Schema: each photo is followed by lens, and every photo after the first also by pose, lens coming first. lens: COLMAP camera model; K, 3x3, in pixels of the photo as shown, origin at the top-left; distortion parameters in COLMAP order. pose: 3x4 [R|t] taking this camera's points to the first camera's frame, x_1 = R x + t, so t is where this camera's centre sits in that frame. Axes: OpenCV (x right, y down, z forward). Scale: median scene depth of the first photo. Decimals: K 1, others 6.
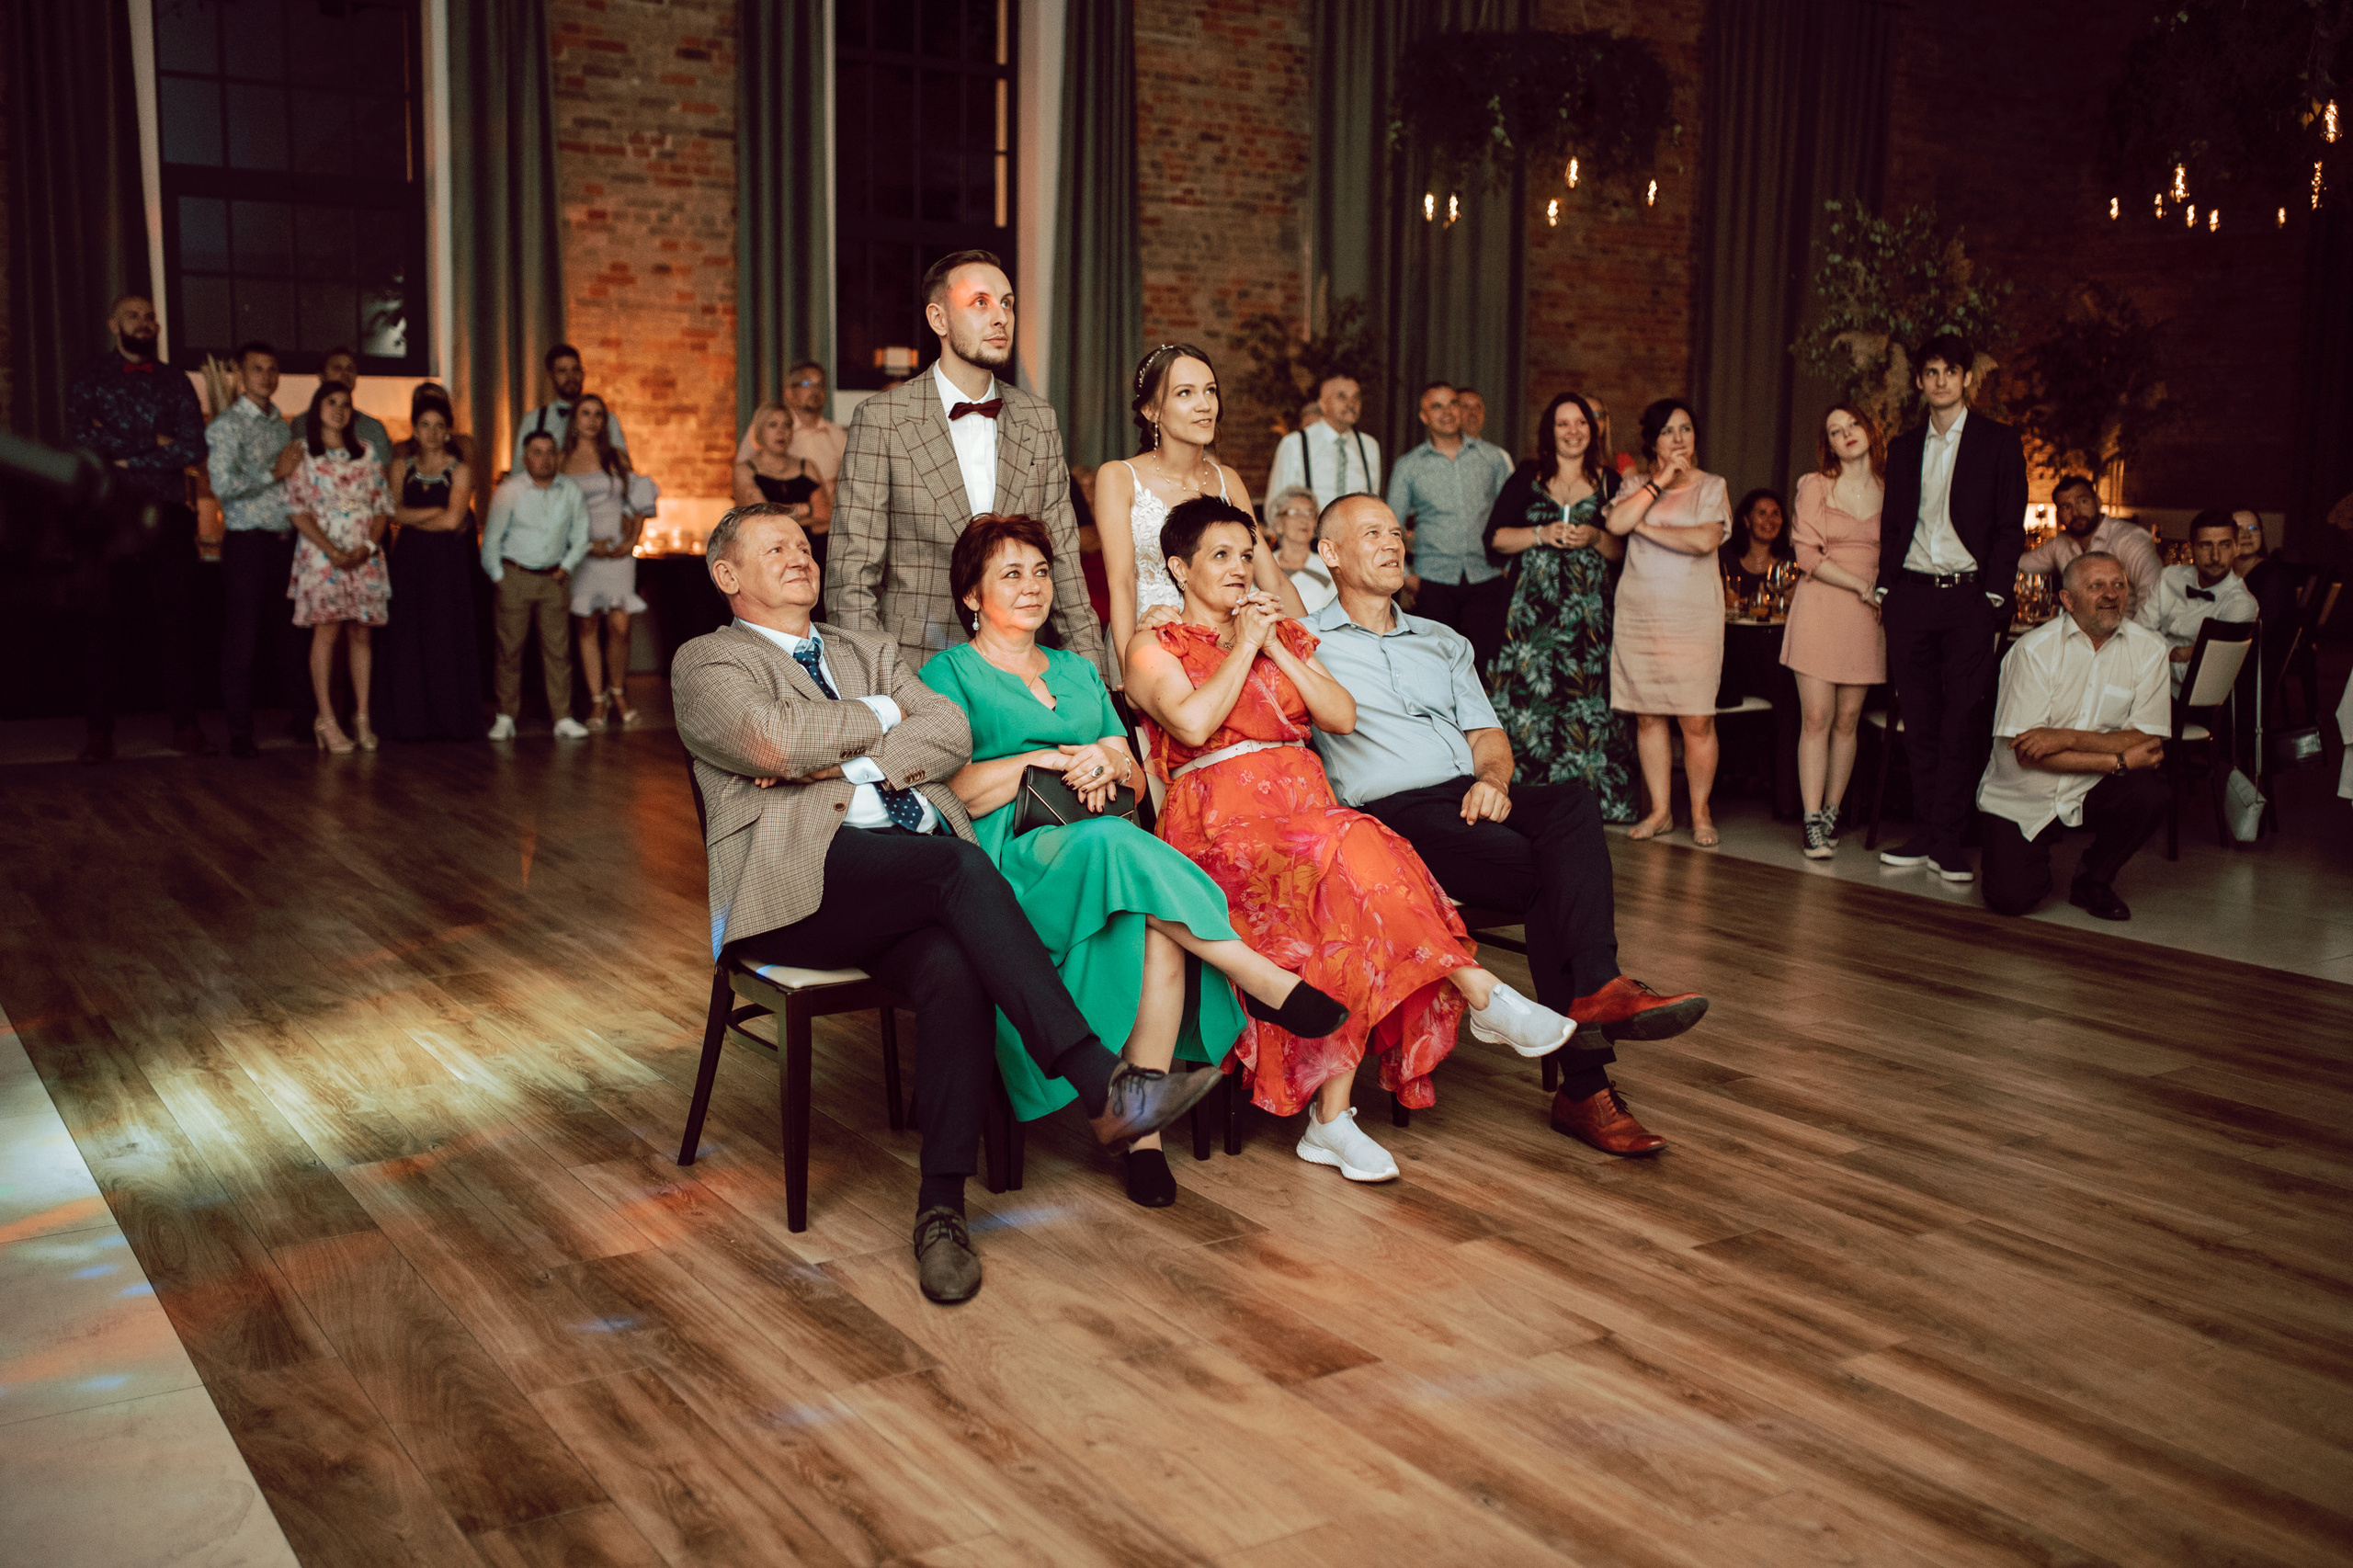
lens RADIAL K [[2245.0, 0, 1176.5], [0, 2245.0, 784.0], [0, 0, 1]] dist [-0.054781, 0.080346]
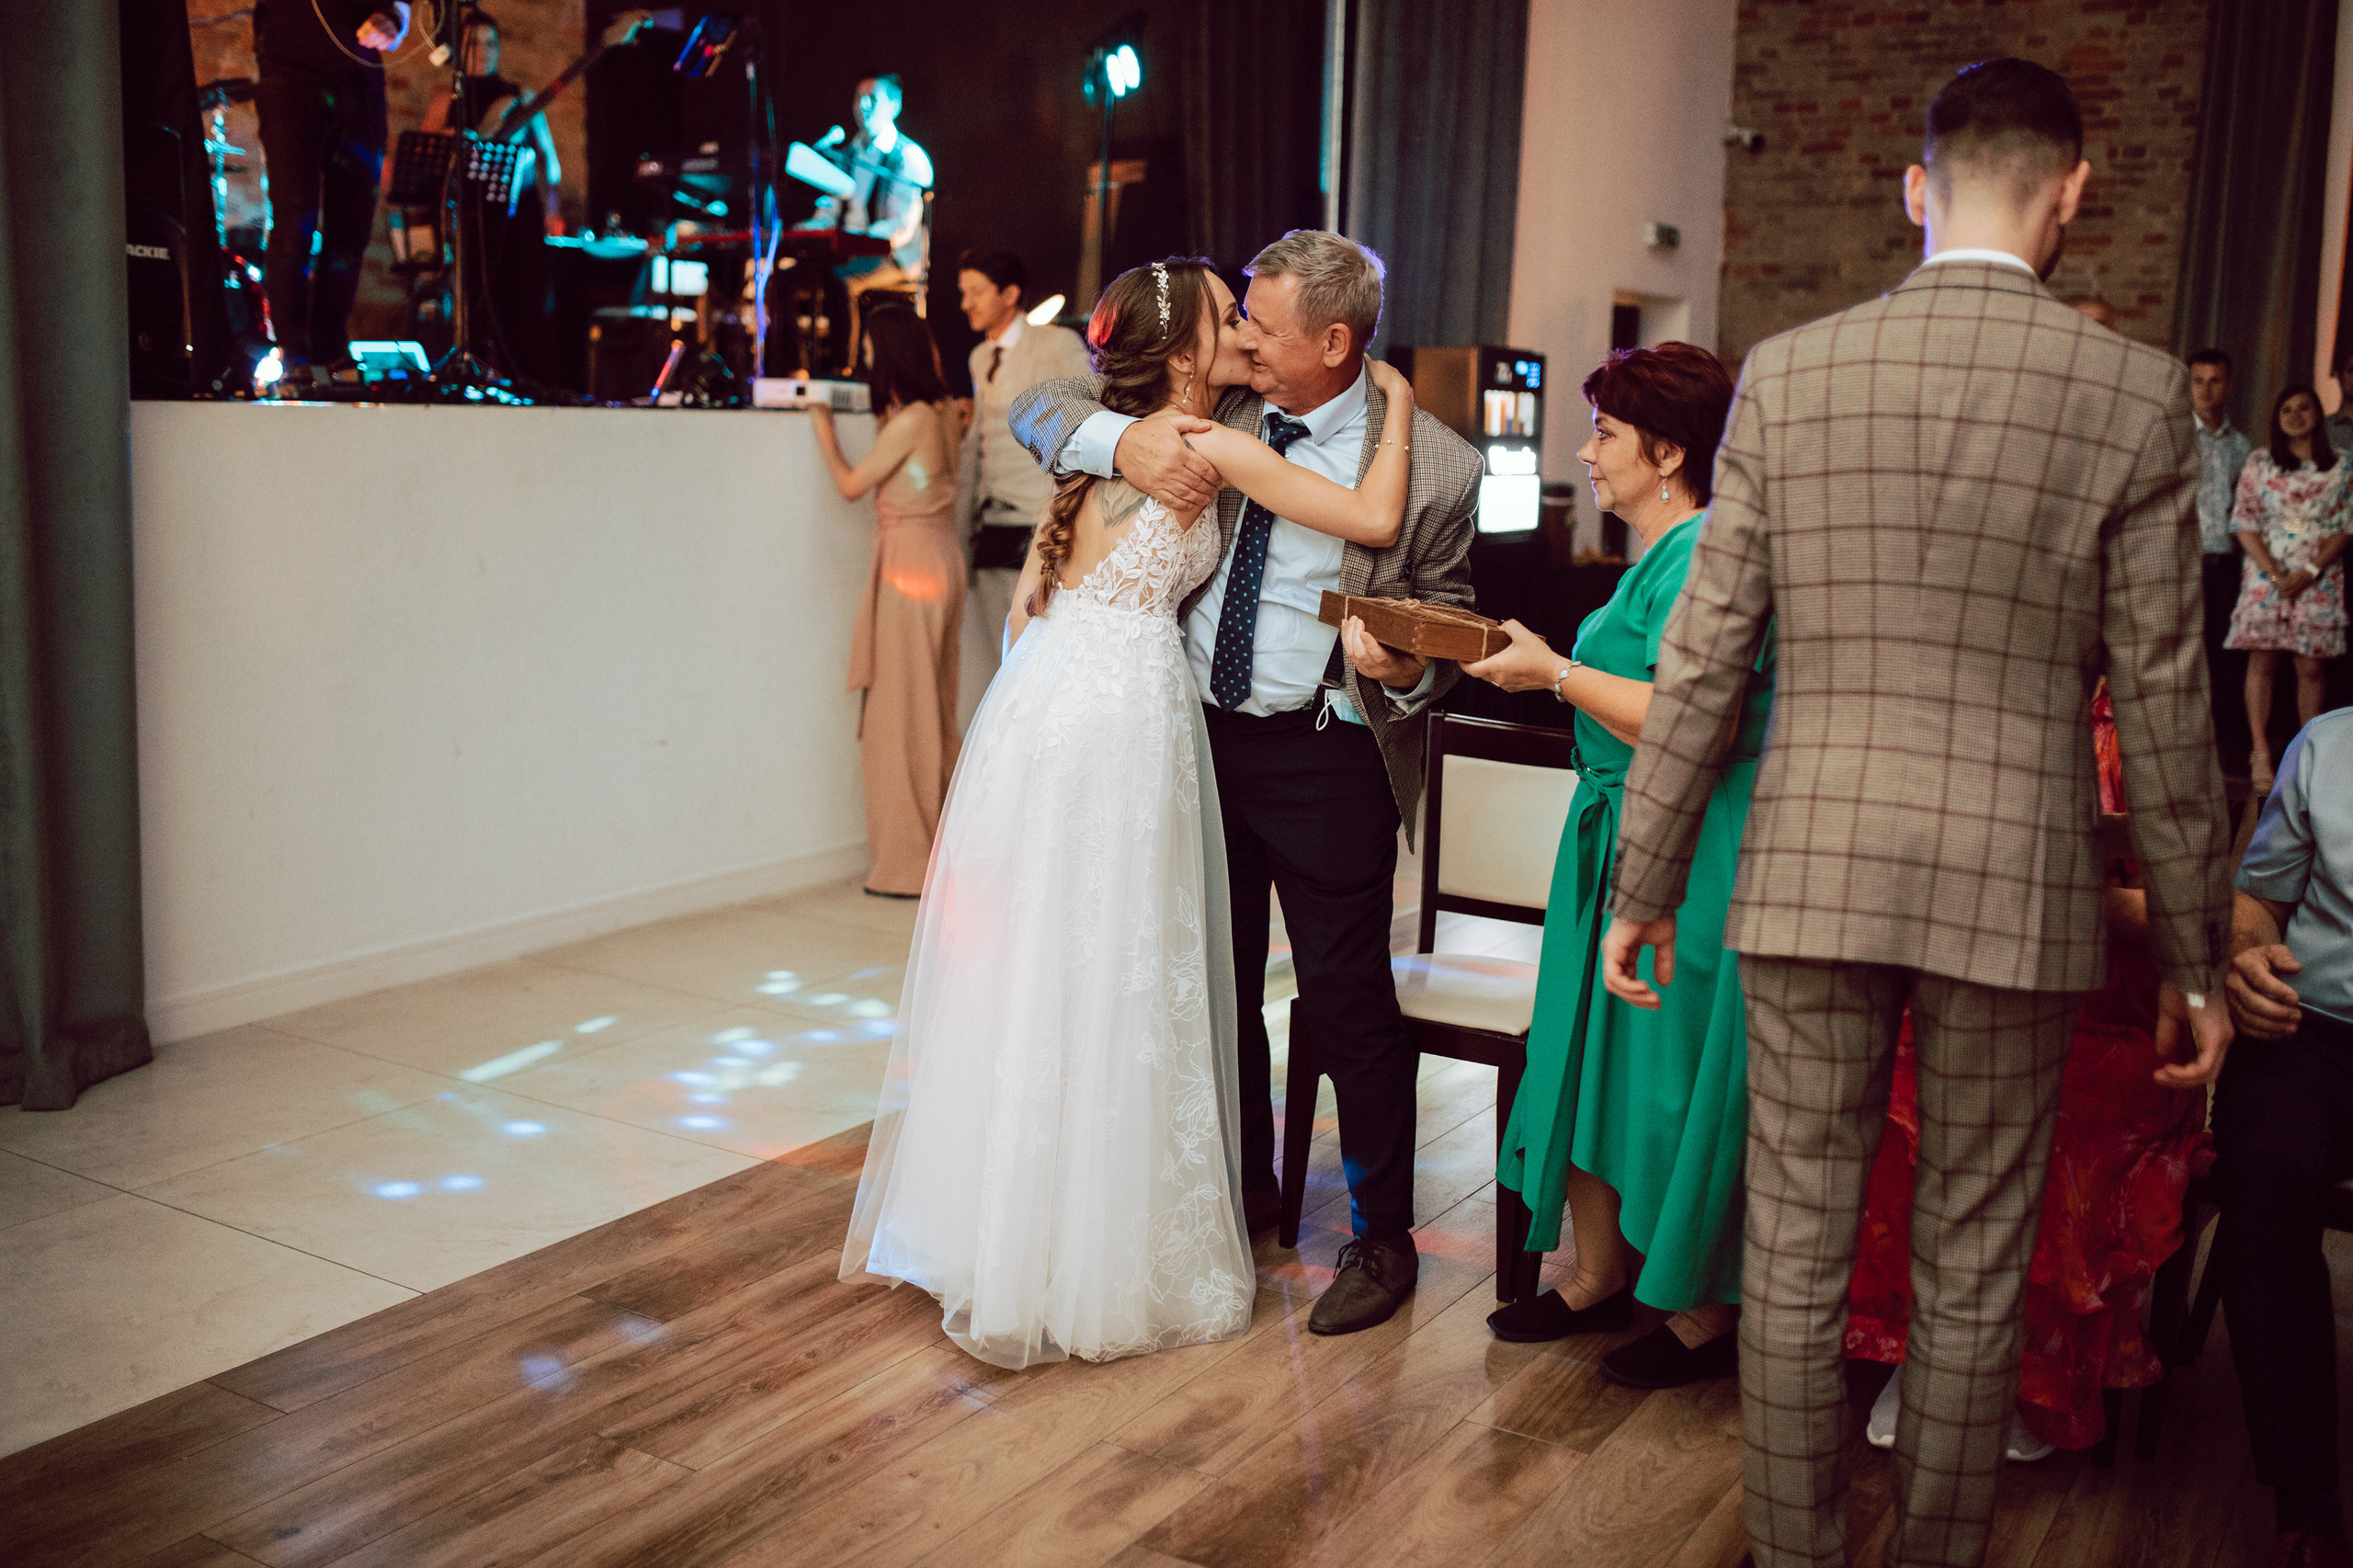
lens RADIAL K [[2245.0, 0, 1176.5], [0, 2245.0, 784.0], [0, 0, 1]] dist [-0.054781, 0.080346]
pose [[0.408013, 0.141057, -0.902013, 0.199824], [-0.148501, 0.985089, 0.086875, -0.023217], [0.900818, 0.098504, 0.422877, 0.161292]]
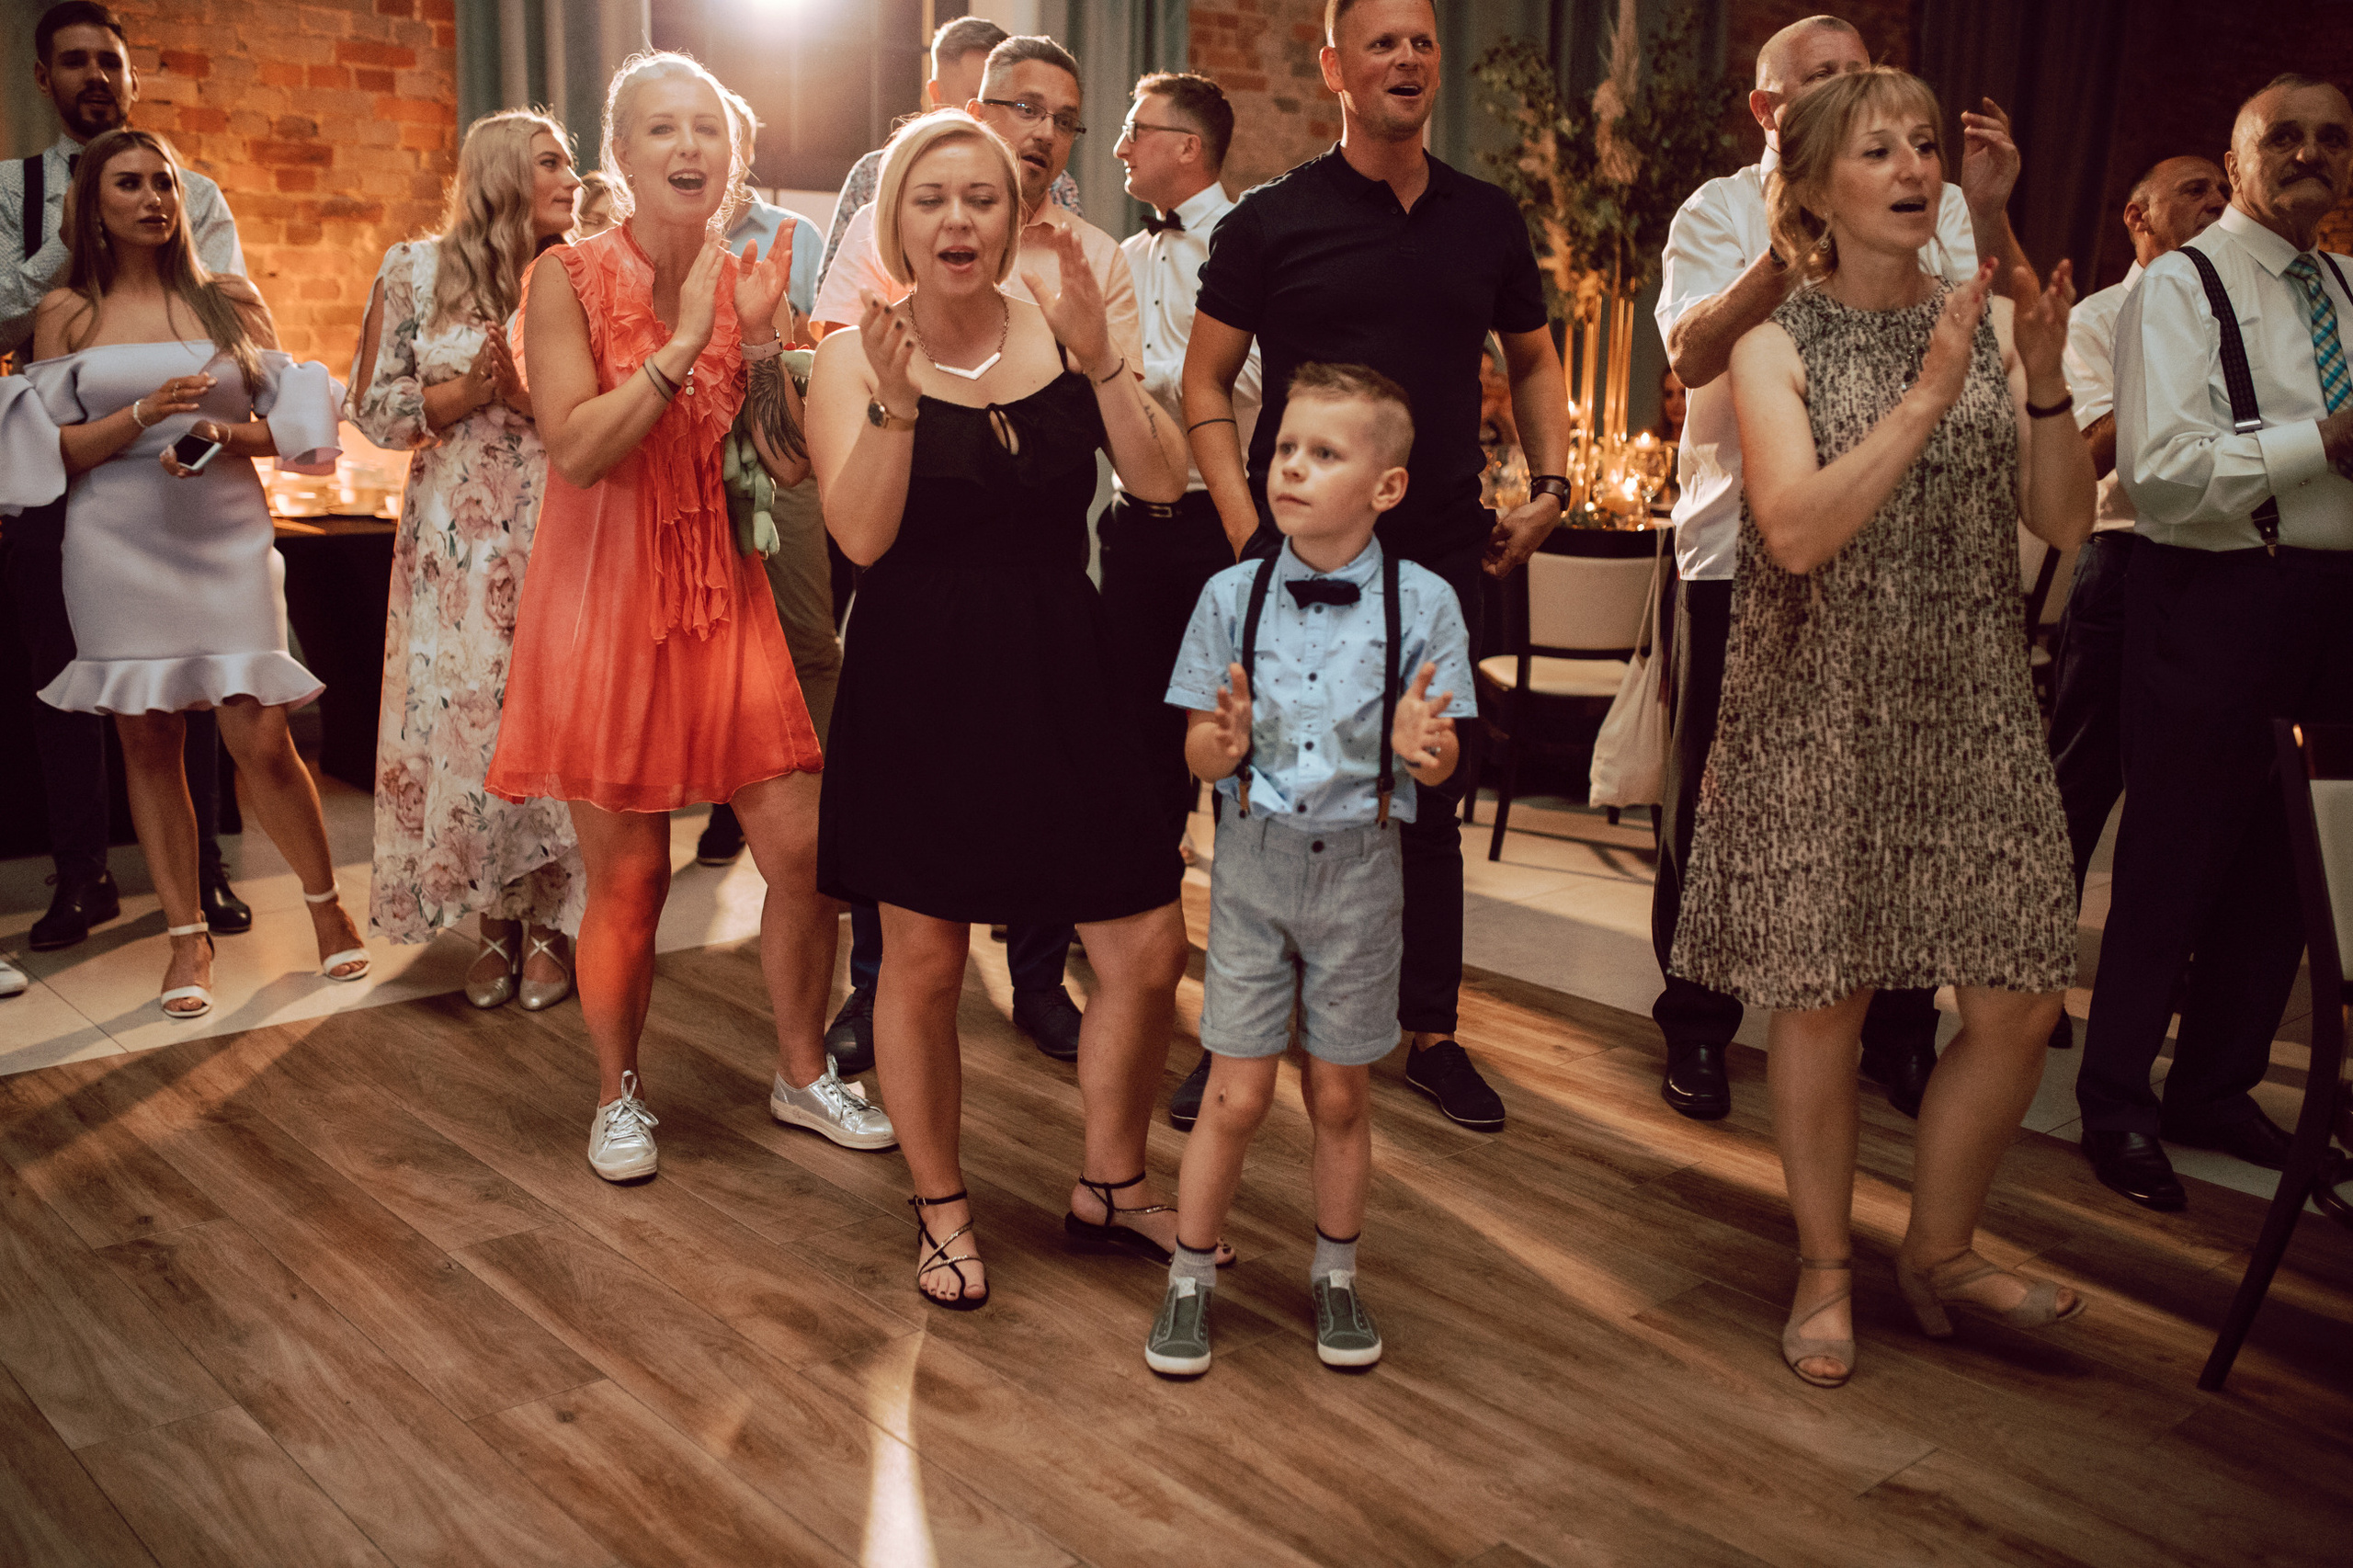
lens RADIAL K [[2245.0, 0, 1176.5], [0, 2245.0, 784.0], [0, 0, 1]] dist [-0.054781, 0.080346]
pose [[0.983740, -0.022097, 0.178233, -0.136086], [0.010454, 0.997765, 0.065998, -0.075124], [-0.179293, -0.063062, 0.981772, 0.497916]]
